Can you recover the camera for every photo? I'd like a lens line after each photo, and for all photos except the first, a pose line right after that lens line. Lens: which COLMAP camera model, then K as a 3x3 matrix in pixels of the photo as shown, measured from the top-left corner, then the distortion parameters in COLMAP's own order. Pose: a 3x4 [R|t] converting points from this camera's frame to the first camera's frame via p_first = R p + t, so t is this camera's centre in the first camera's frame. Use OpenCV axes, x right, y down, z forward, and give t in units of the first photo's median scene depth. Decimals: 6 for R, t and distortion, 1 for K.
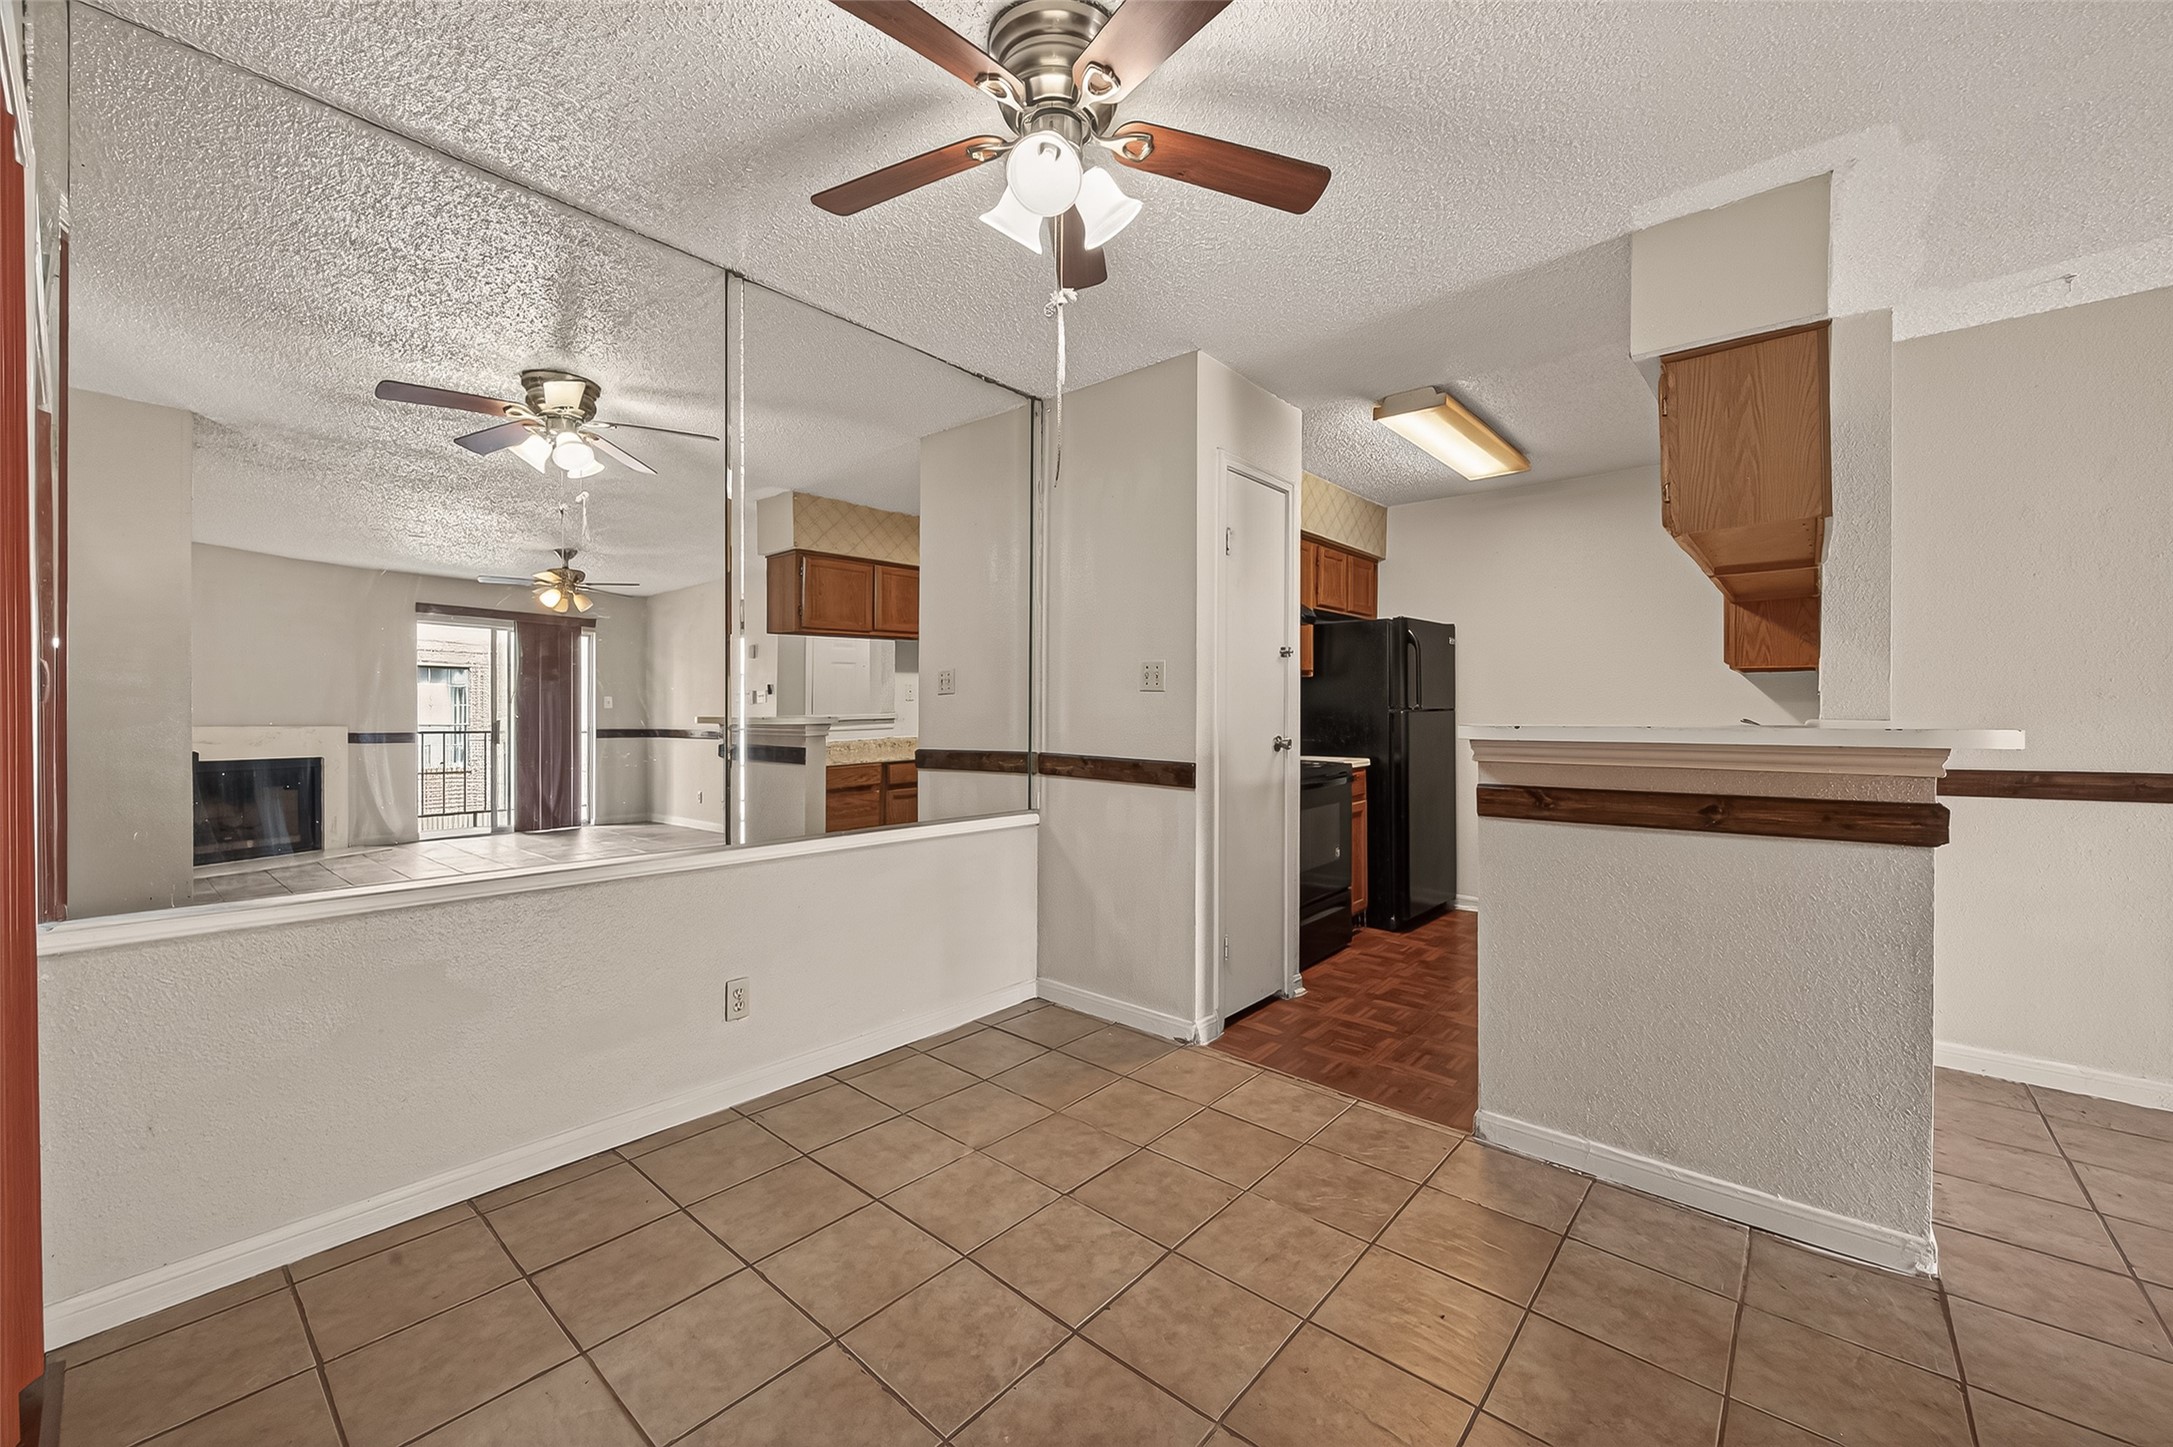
lens RADIAL K [[843.6, 0, 1092.0], [0, 843.6, 724.4], [0, 0, 1]] dist [-0.001502, -0.001625]
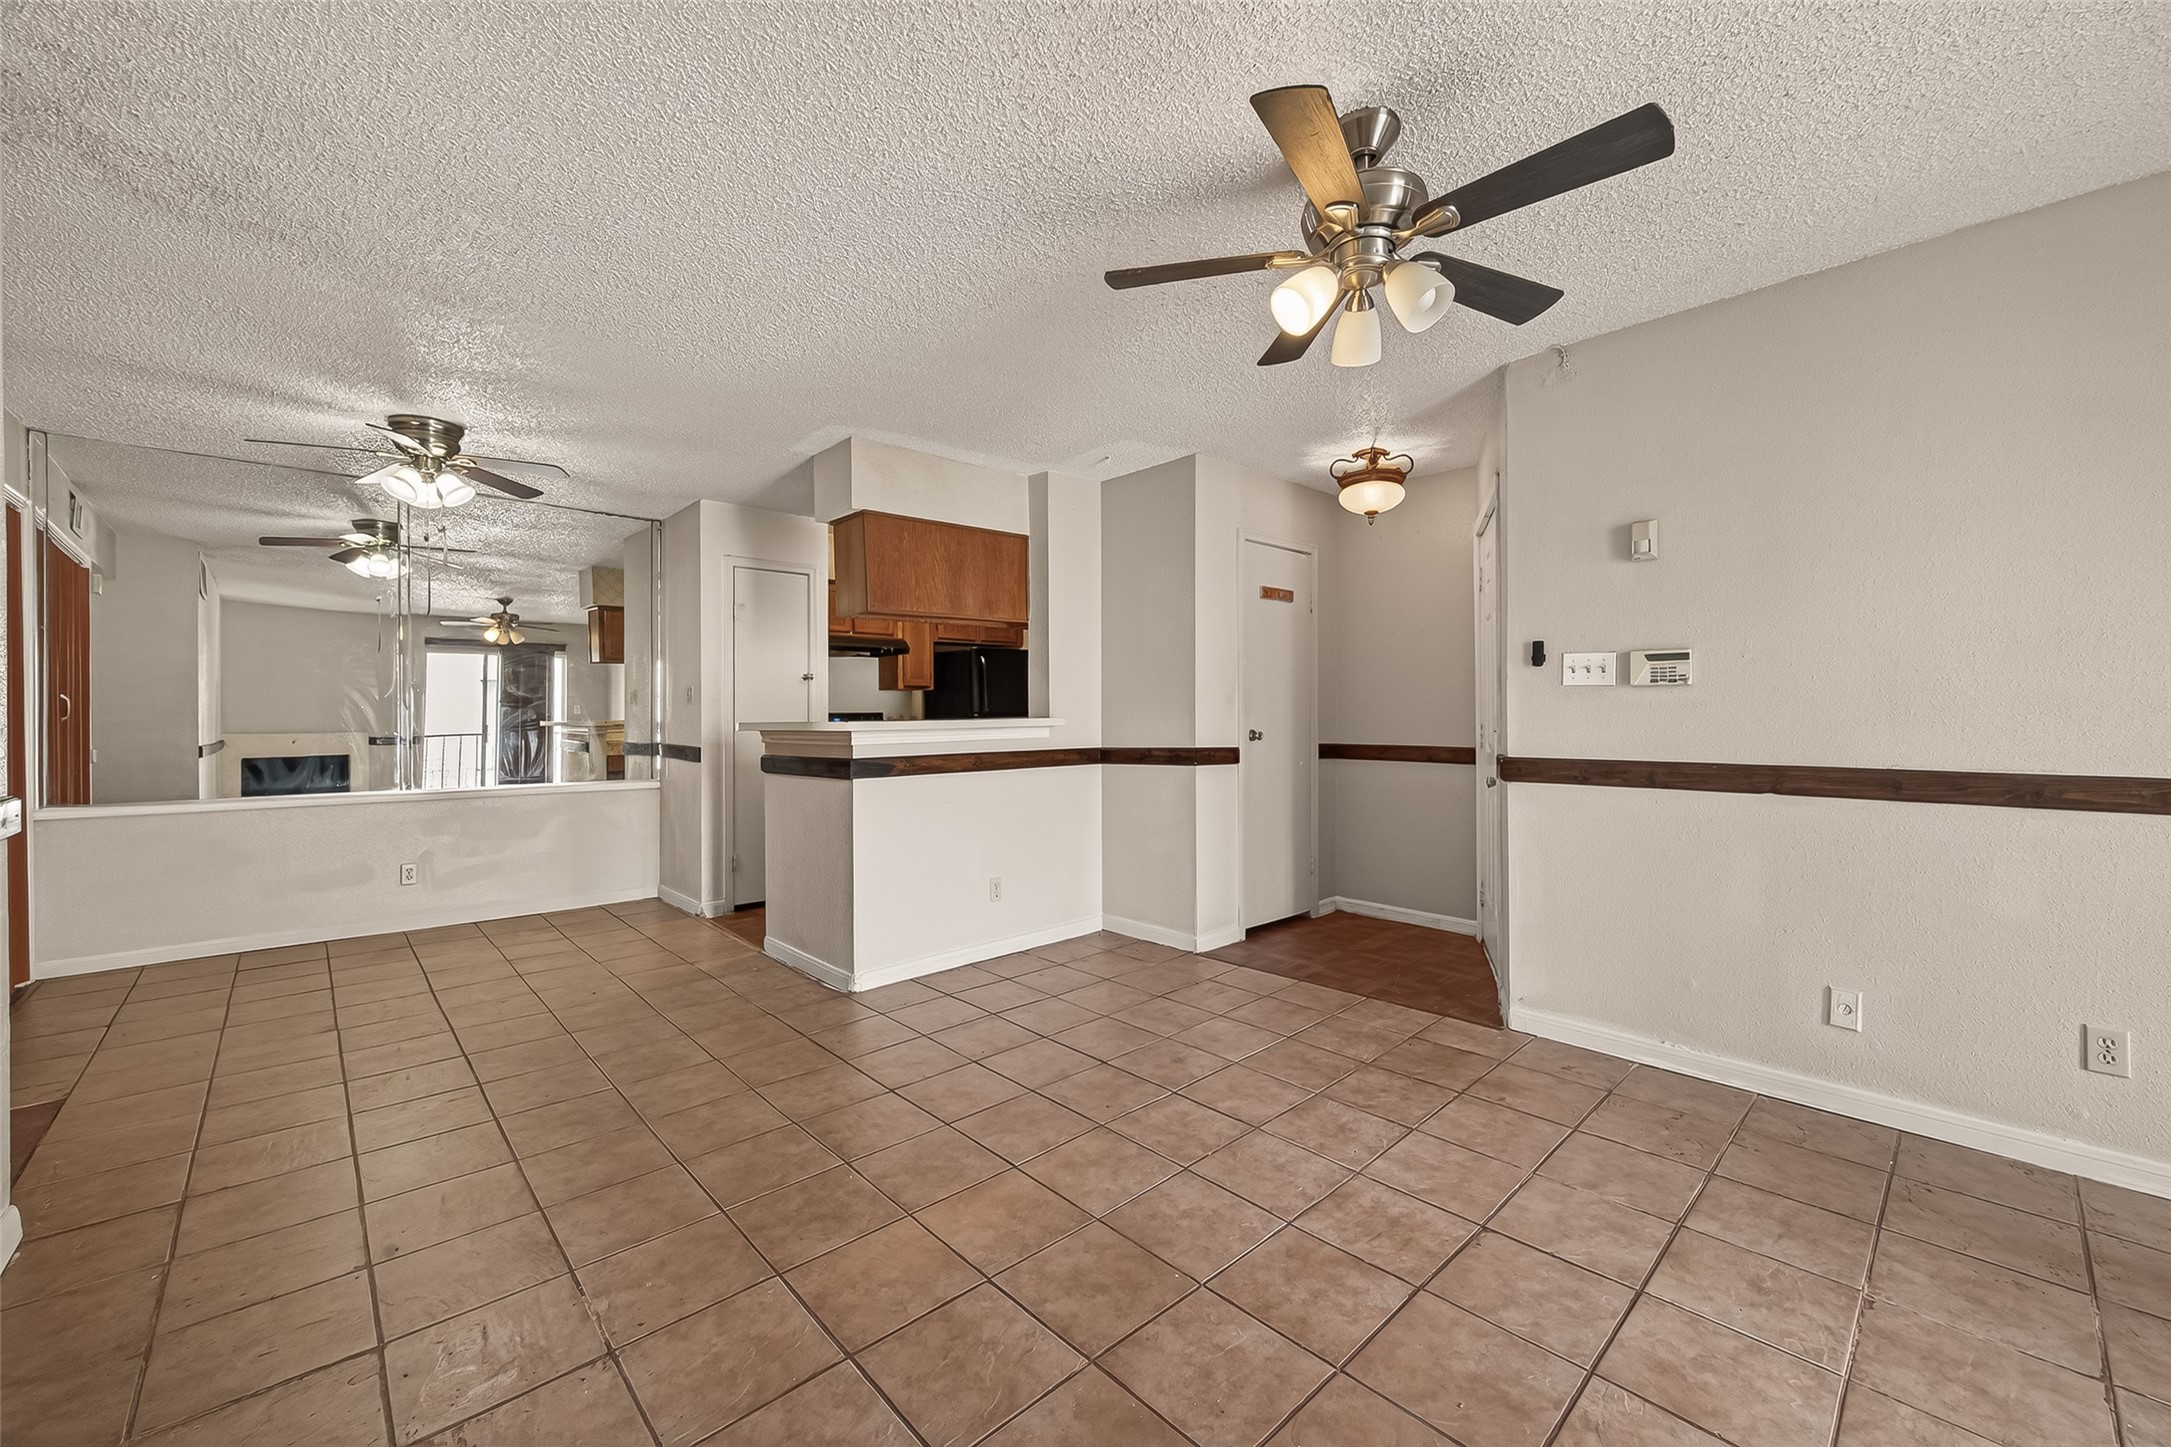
lens RADIAL K [[842.8, 0, 1080.9], [0, 842.8, 720.4], [0, 0, 1]] dist [-0.001502, -0.001625]
pose [[0.994209, -0.010778, -0.106920, 0.920912], [0.010265, 0.999933, -0.005354, 0.007770], [0.106971, 0.004226, 0.994253, -0.503621]]
